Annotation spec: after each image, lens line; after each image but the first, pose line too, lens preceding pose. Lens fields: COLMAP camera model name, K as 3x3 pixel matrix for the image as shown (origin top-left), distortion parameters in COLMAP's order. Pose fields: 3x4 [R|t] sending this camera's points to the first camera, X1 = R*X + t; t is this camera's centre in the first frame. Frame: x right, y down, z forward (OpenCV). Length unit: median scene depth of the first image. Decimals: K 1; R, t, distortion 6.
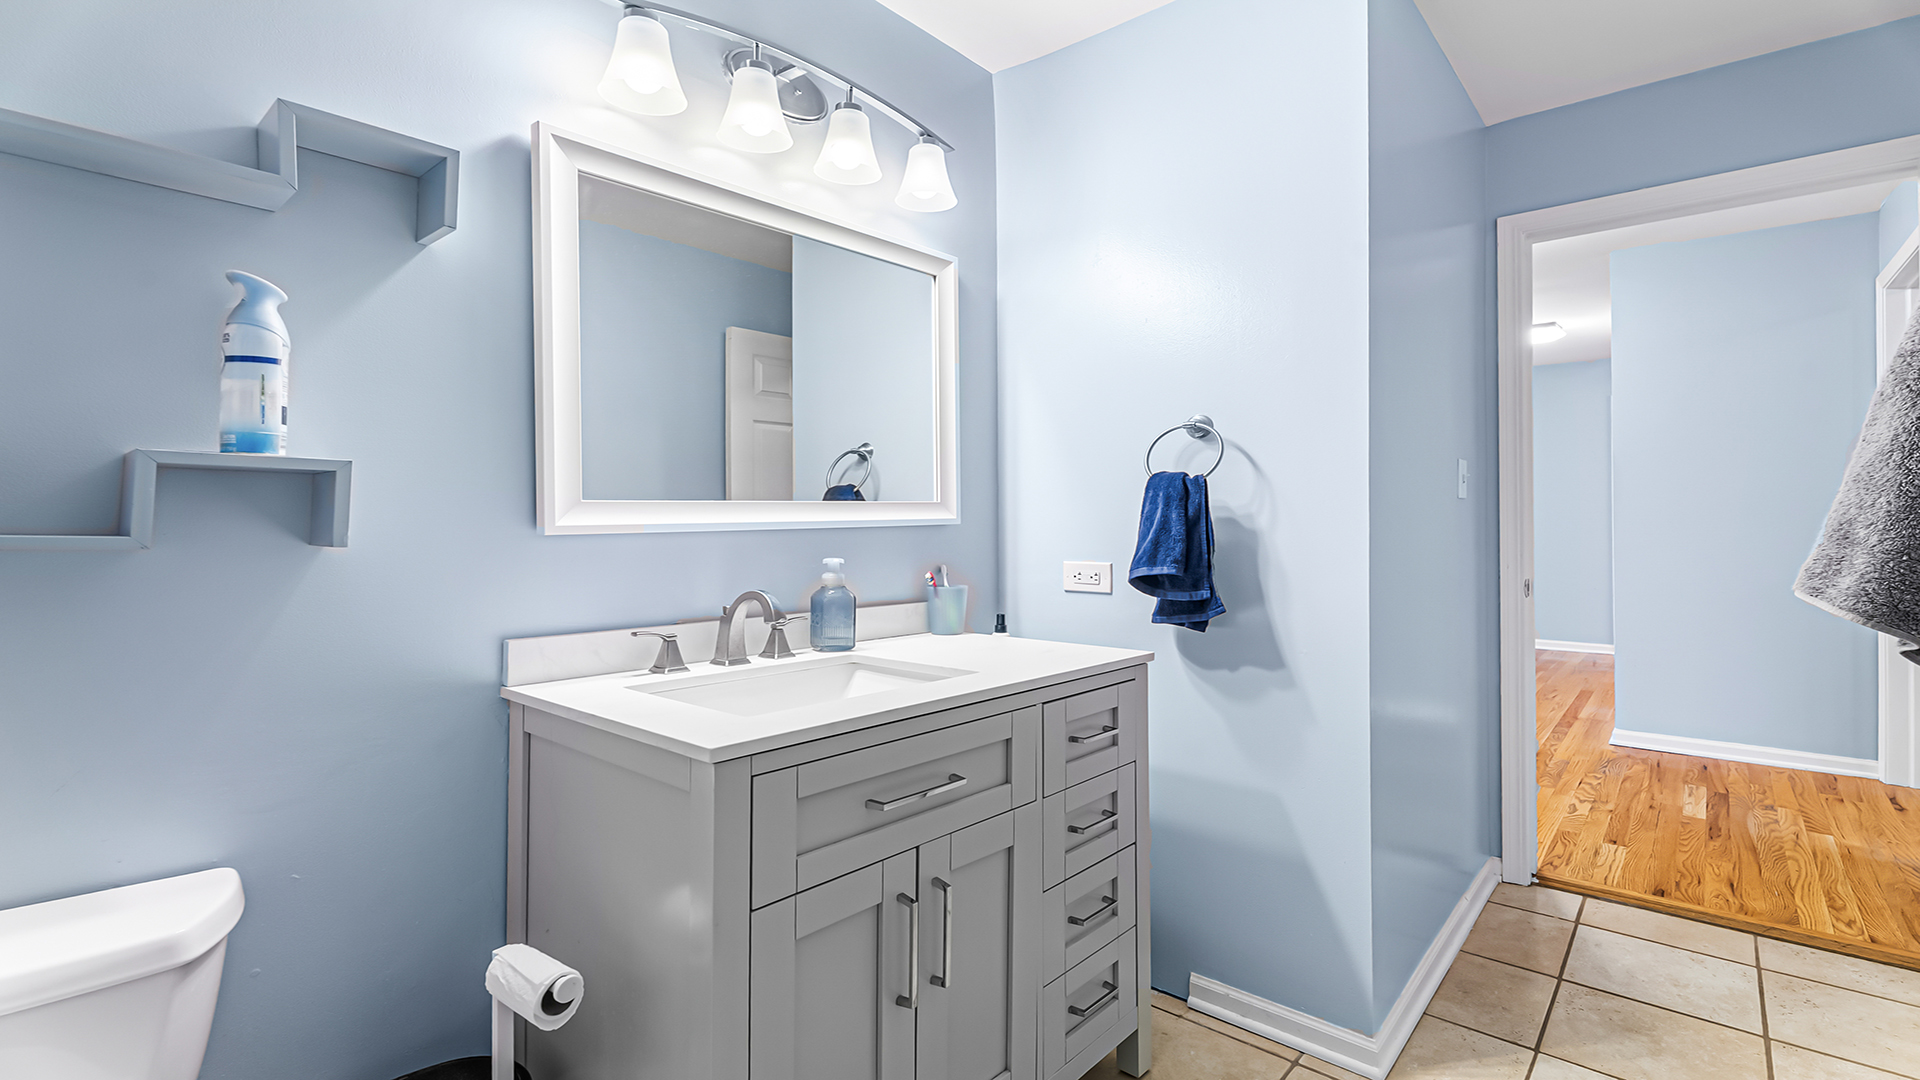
lens RADIAL K [[869.1, 0, 970.8], [0, 869.1, 526.6], [0, 0, 1]] dist [-0.004029, 0.000083]
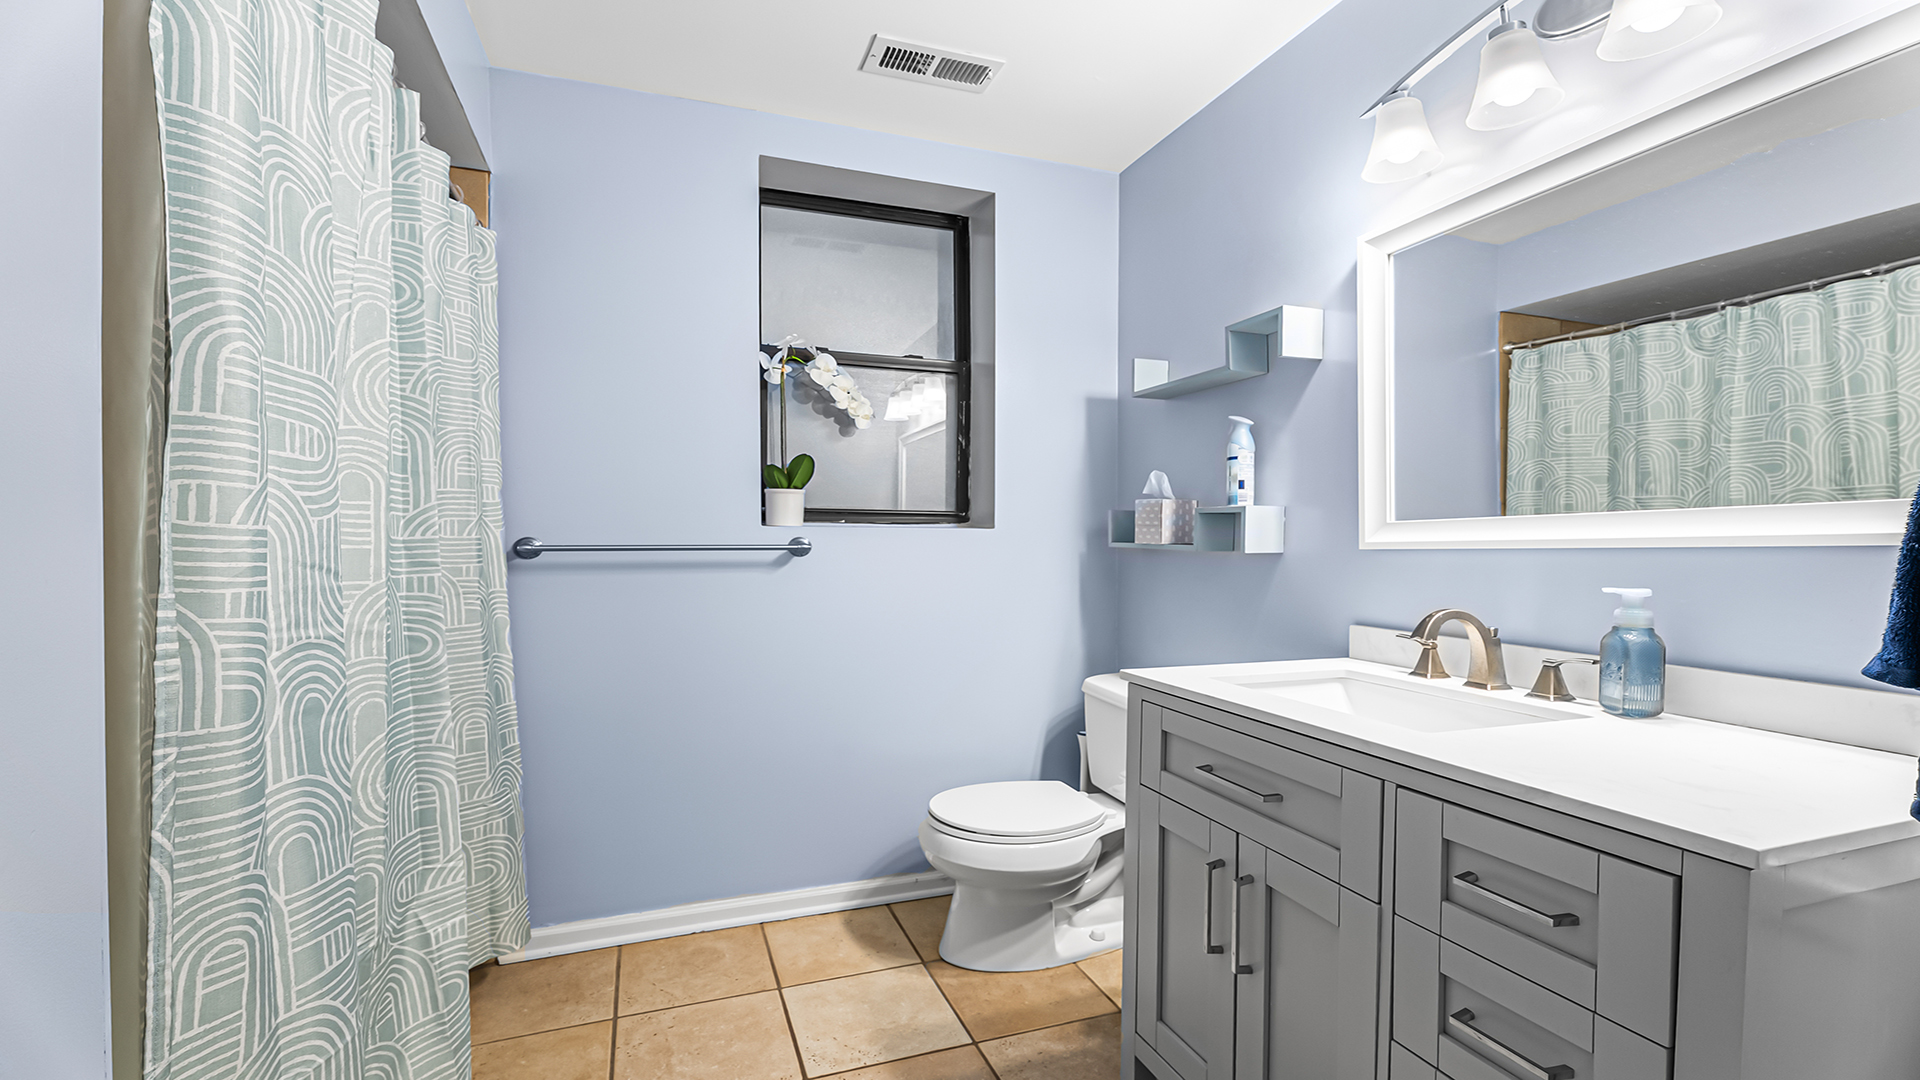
lens RADIAL K [[852.0, 0, 964.2], [0, 852.0, 540.9], [0, 0, 1]] dist [-0.002382, 0.000285]
pose [[-0.472449, -0.004645, -0.881346, 0.776884], [-0.015500, 0.999875, 0.003039, 0.003821], [0.881222, 0.015096, -0.472462, 0.901225]]
